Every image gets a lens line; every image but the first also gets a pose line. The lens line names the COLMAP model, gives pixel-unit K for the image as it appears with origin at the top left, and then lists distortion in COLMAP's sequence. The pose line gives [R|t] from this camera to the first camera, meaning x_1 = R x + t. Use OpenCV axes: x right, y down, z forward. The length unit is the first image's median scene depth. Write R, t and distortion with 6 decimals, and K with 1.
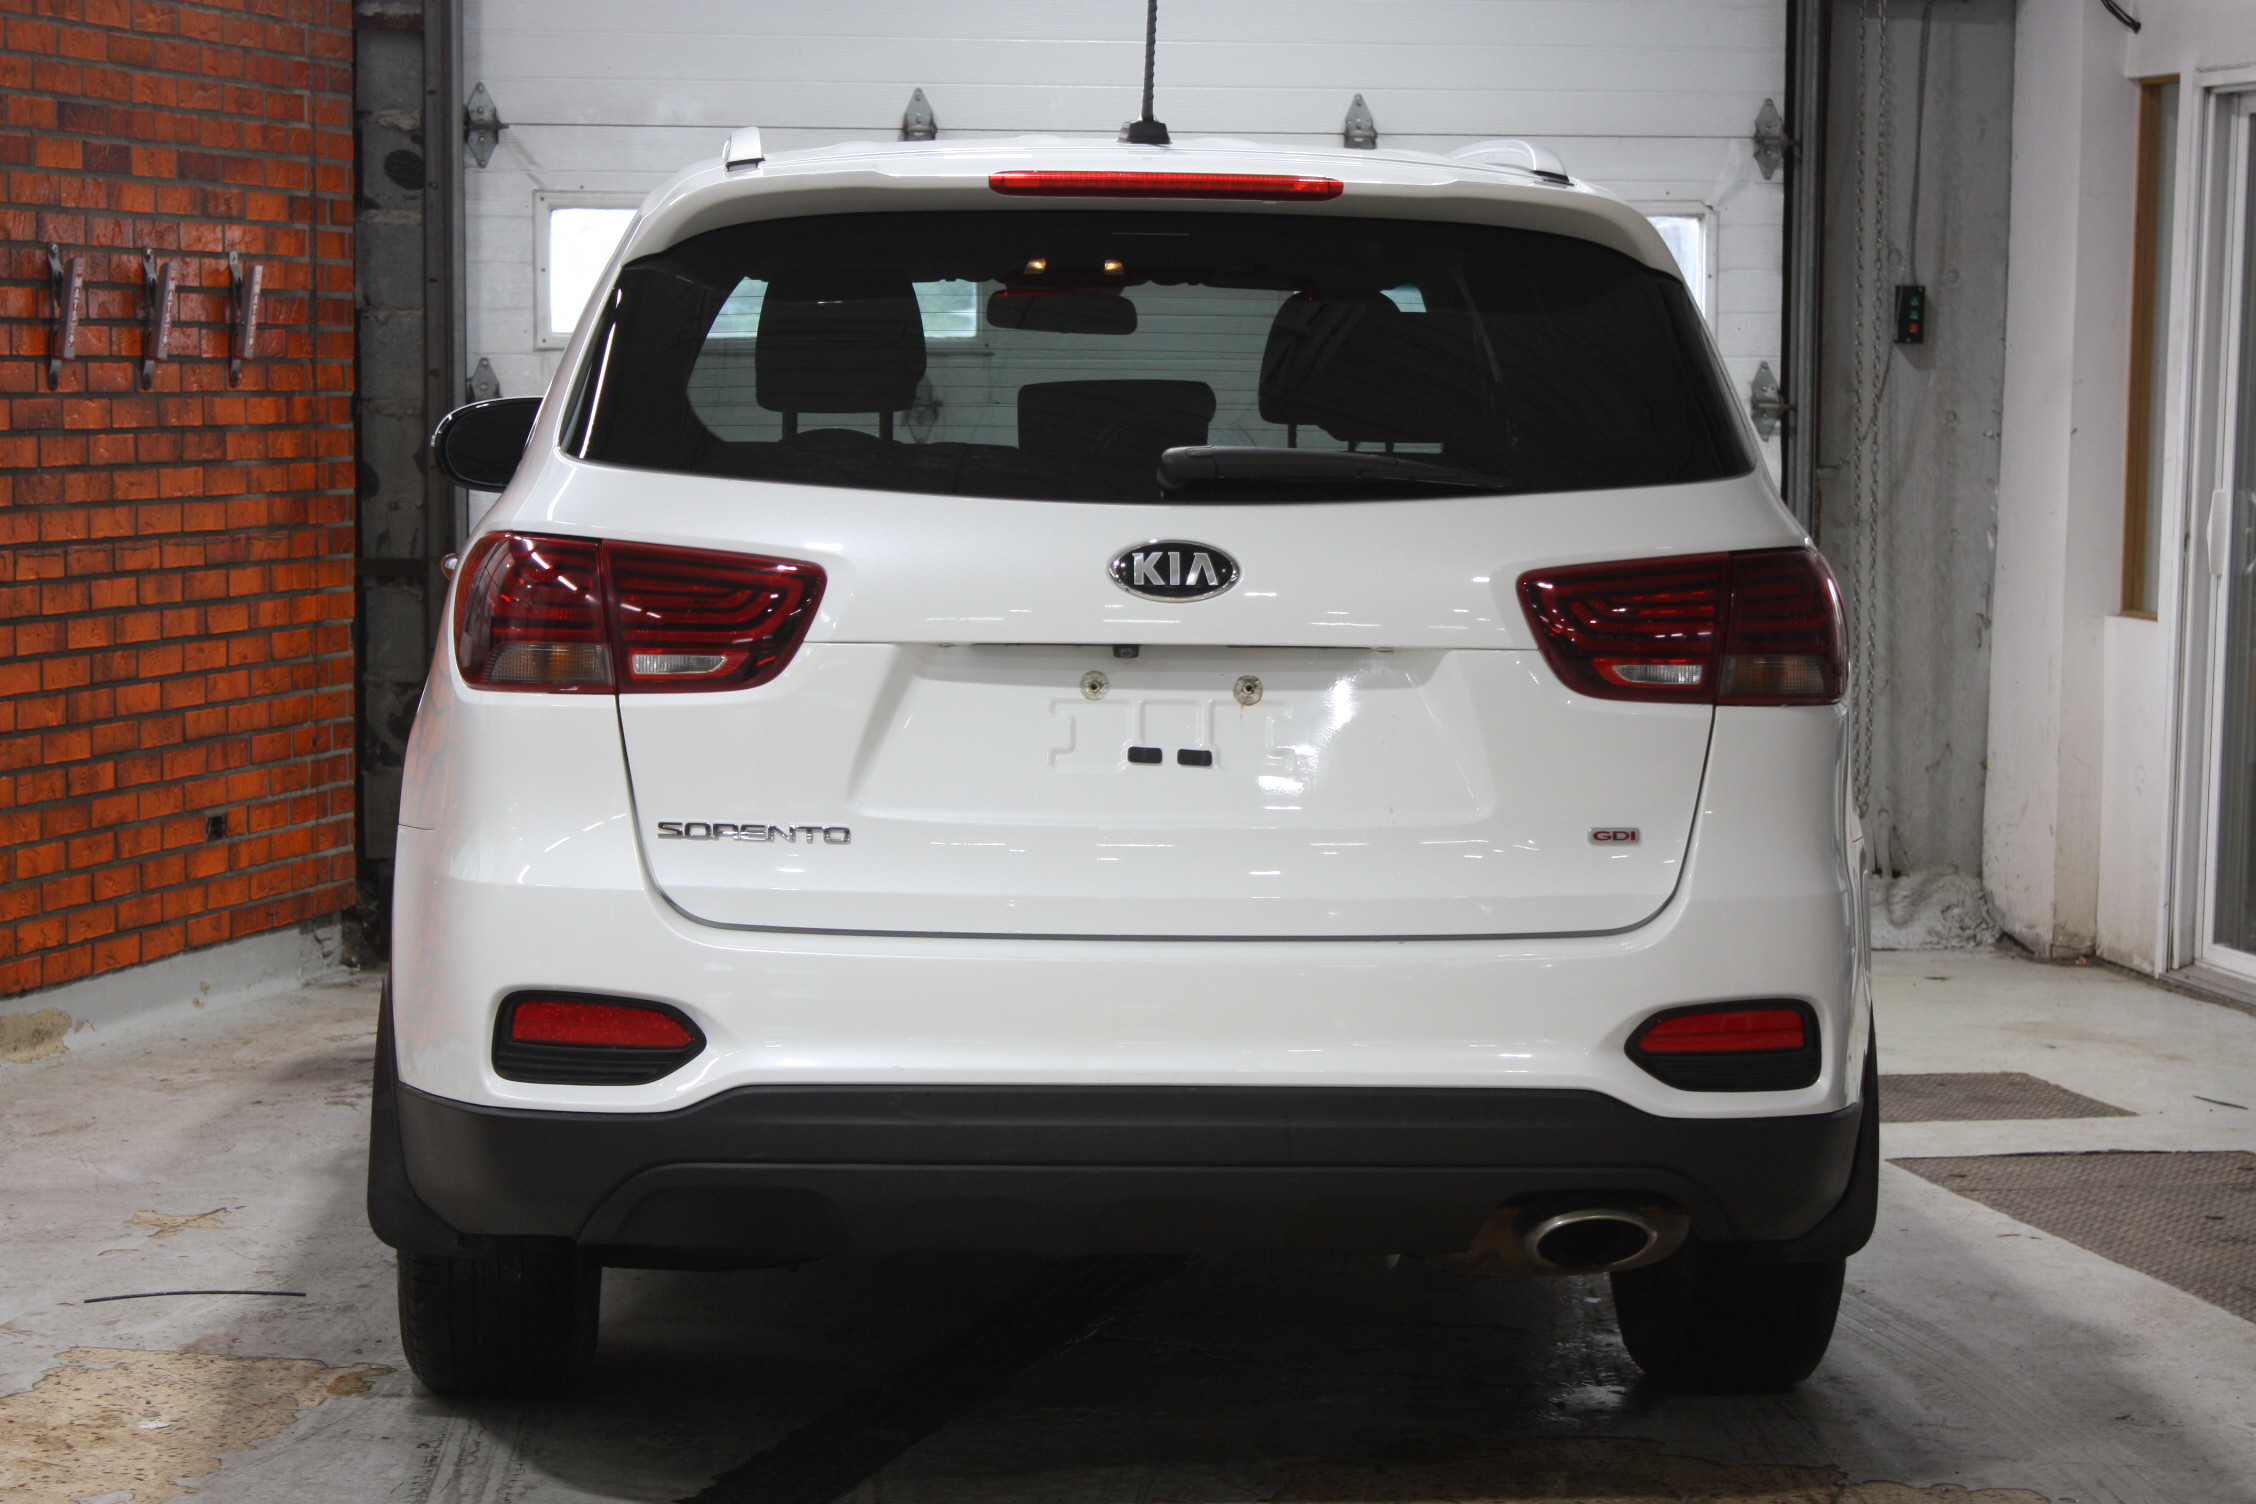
lens RADIAL K [[5267.0, 0, 1147.3], [0, 5267.0, 758.0], [0, 0, 1]] dist [0.086450, 0.000000]
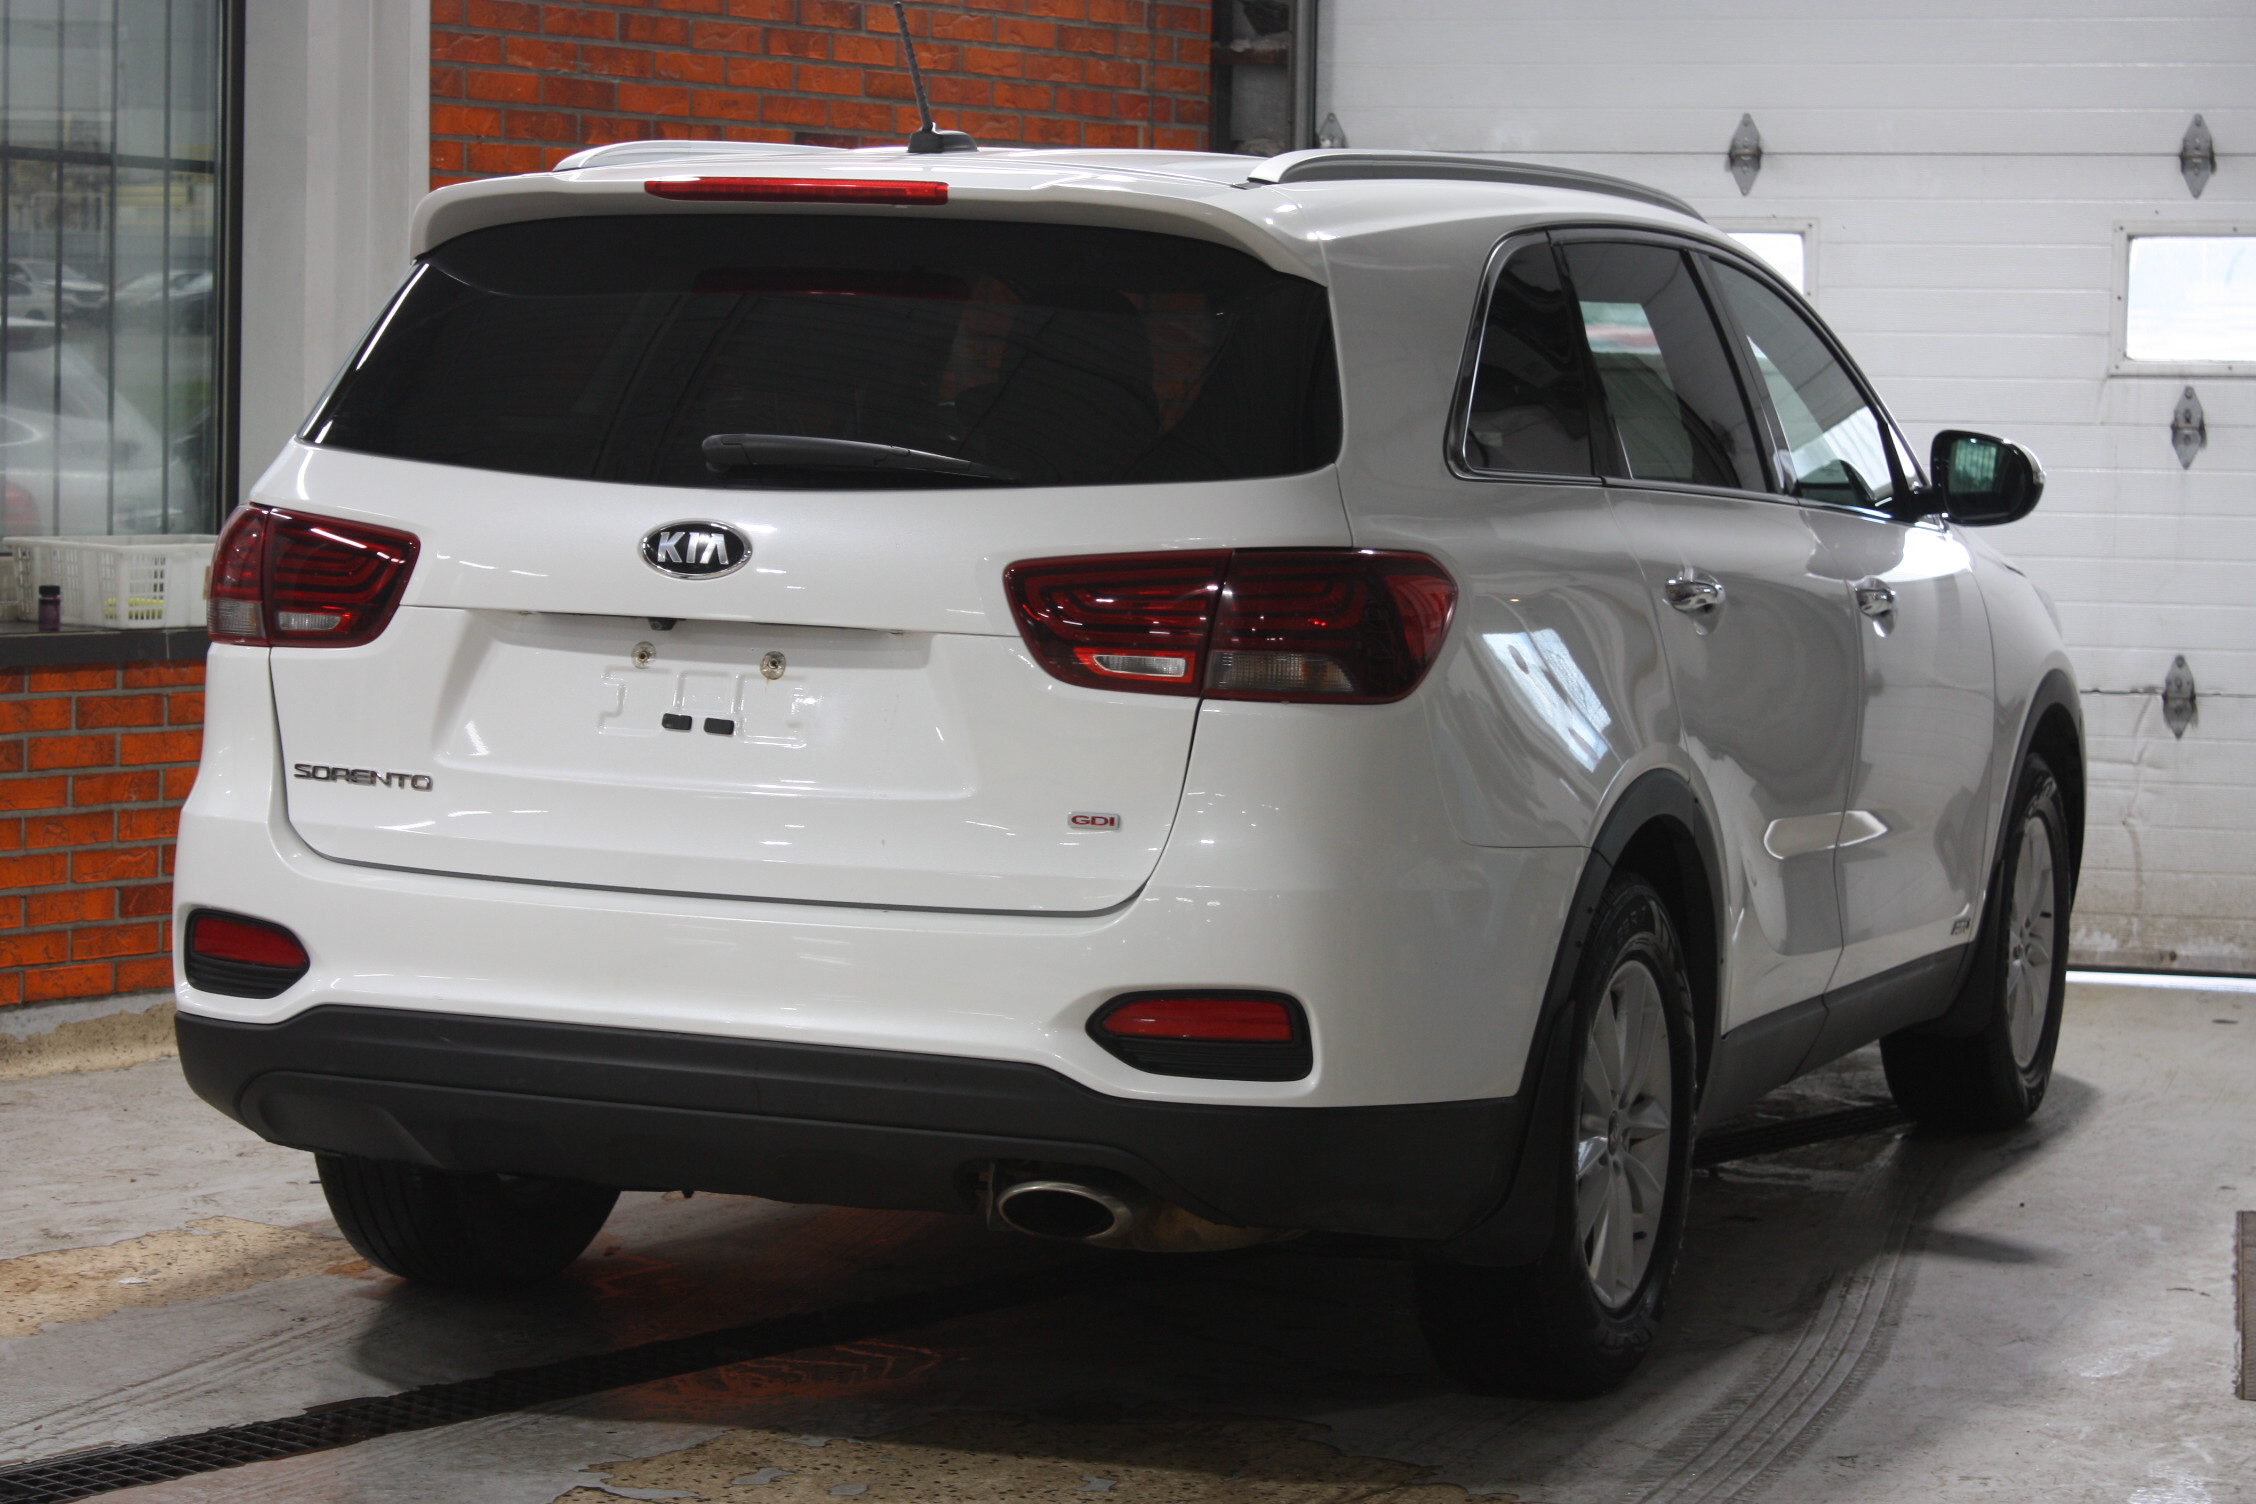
lens RADIAL K [[5041.4, 0, 1131.1], [0, 5041.4, 738.1], [0, 0, 1]] dist [0.125597, 0.000000]
pose [[0.905974, 0.044191, -0.421021, 0.512133], [-0.047541, 0.998866, 0.002541, -0.004239], [0.420656, 0.017714, 0.907047, 0.110489]]
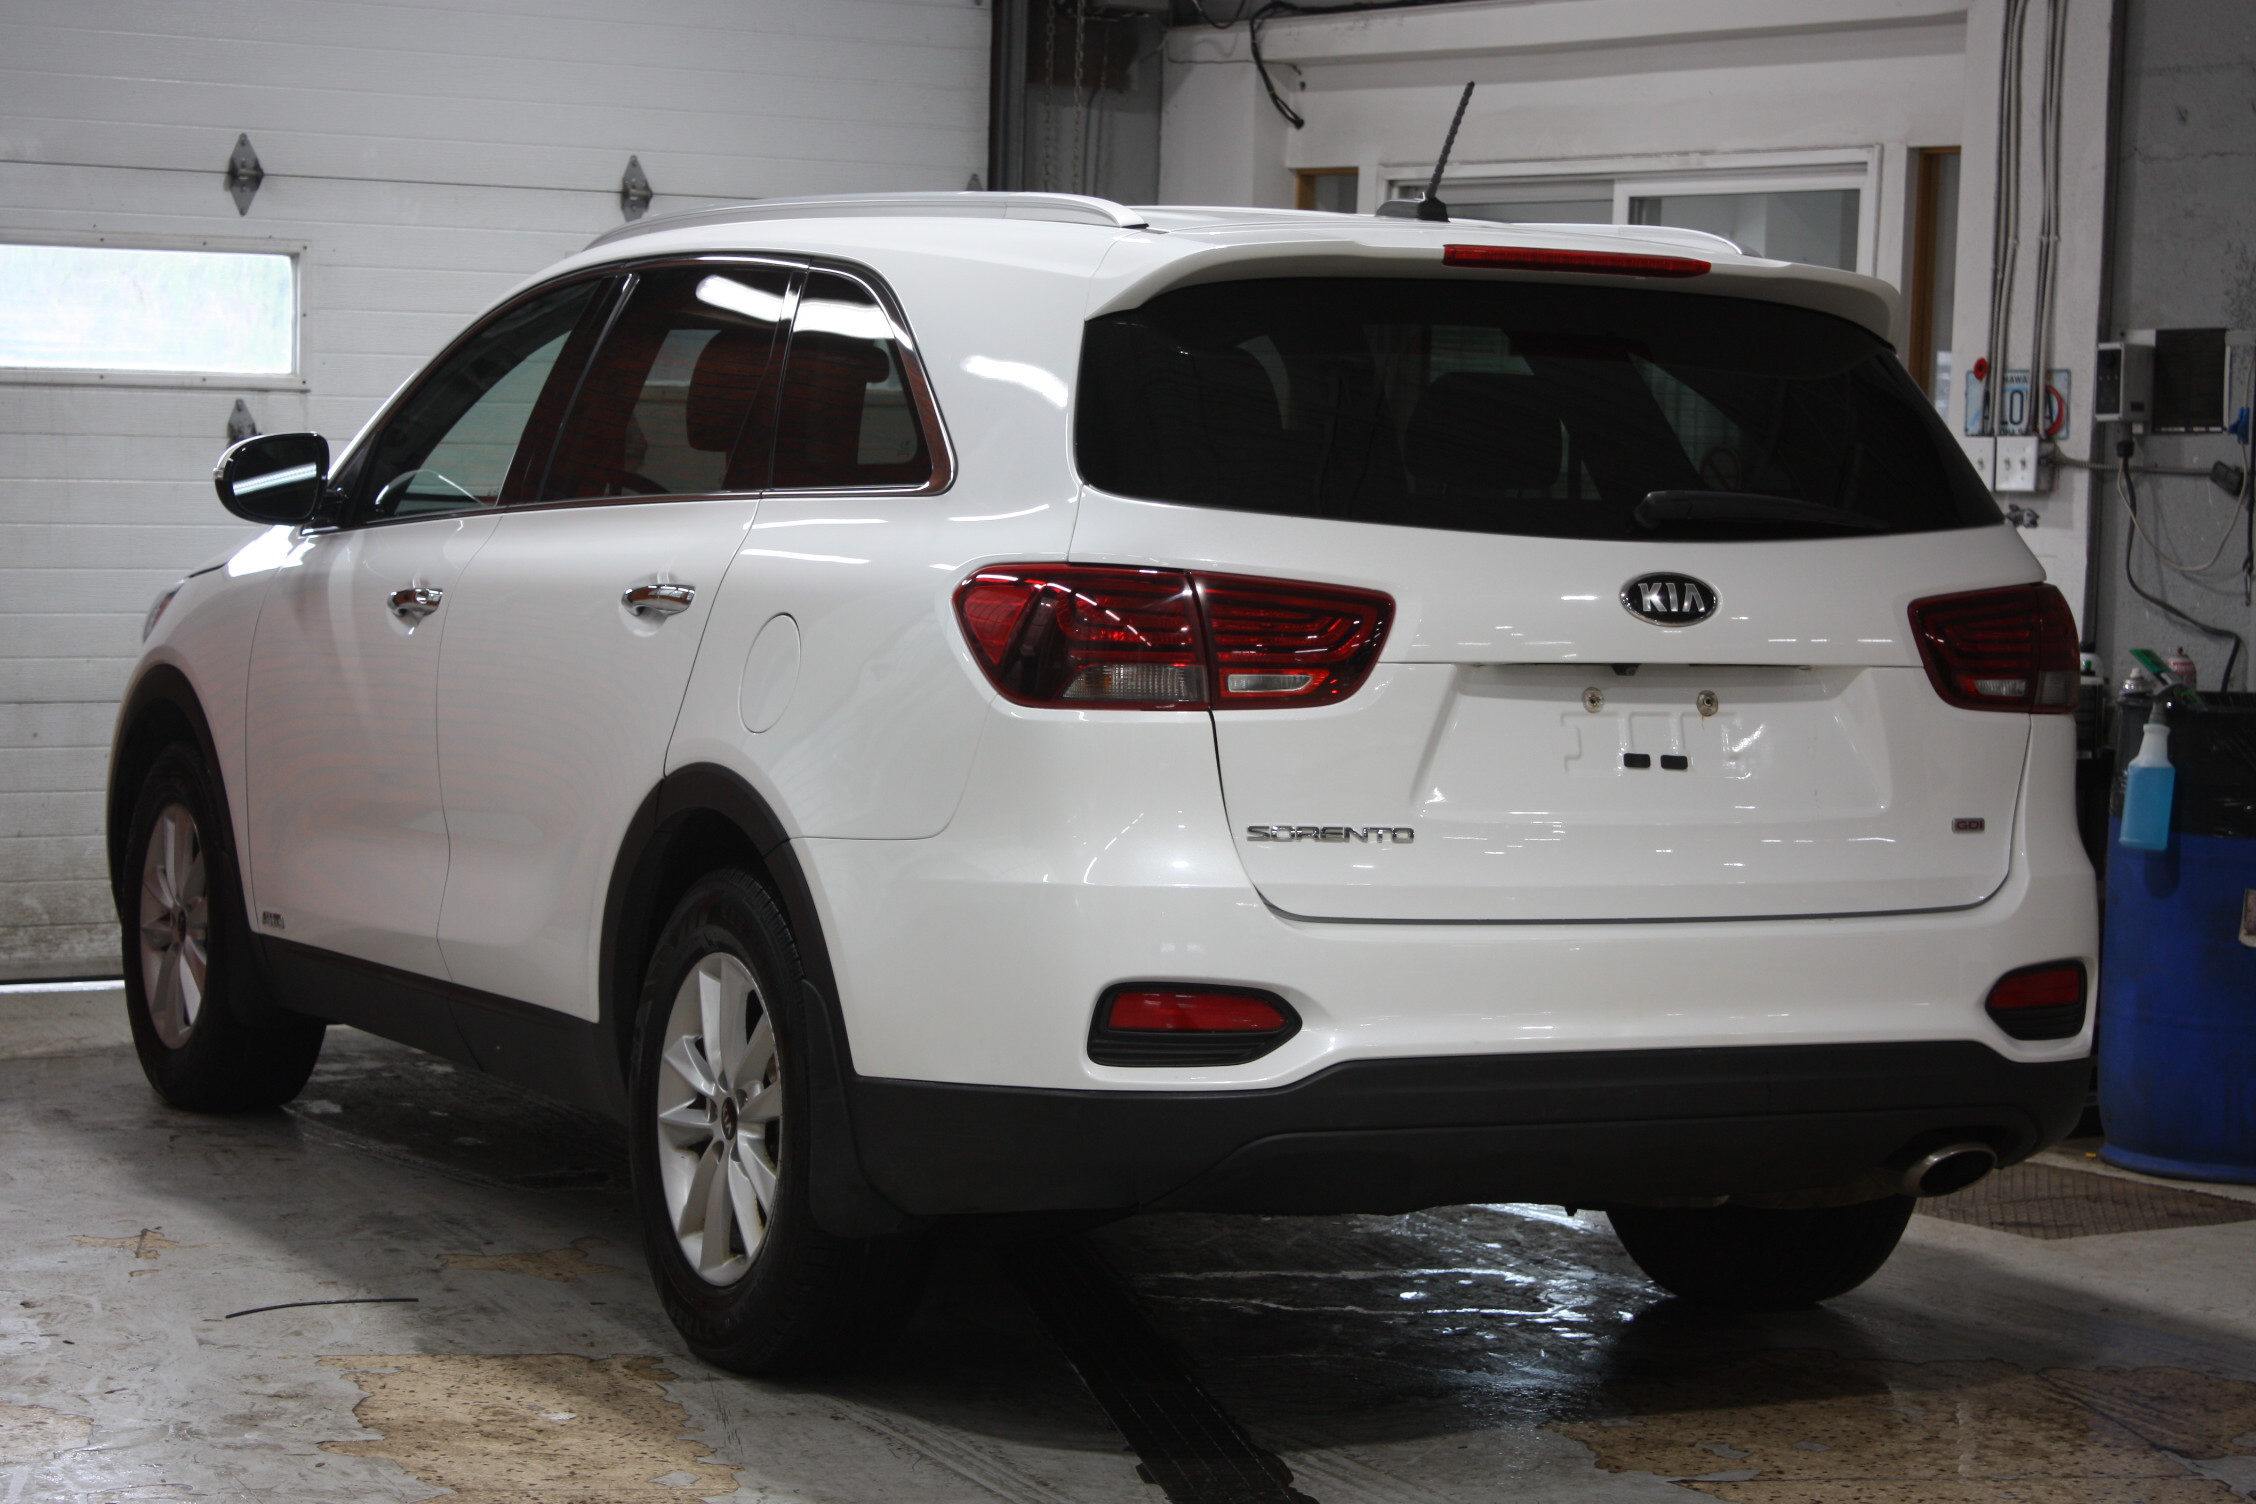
lens RADIAL K [[5041.4, 0, 1131.6], [0, 5041.4, 756.2], [0, 0, 1]] dist [0.125597, 0.000000]
pose [[0.917902, -0.011118, 0.396651, -0.533499], [0.013244, 0.999909, -0.002621, -0.000094], [-0.396585, 0.007659, 0.917966, 0.038457]]
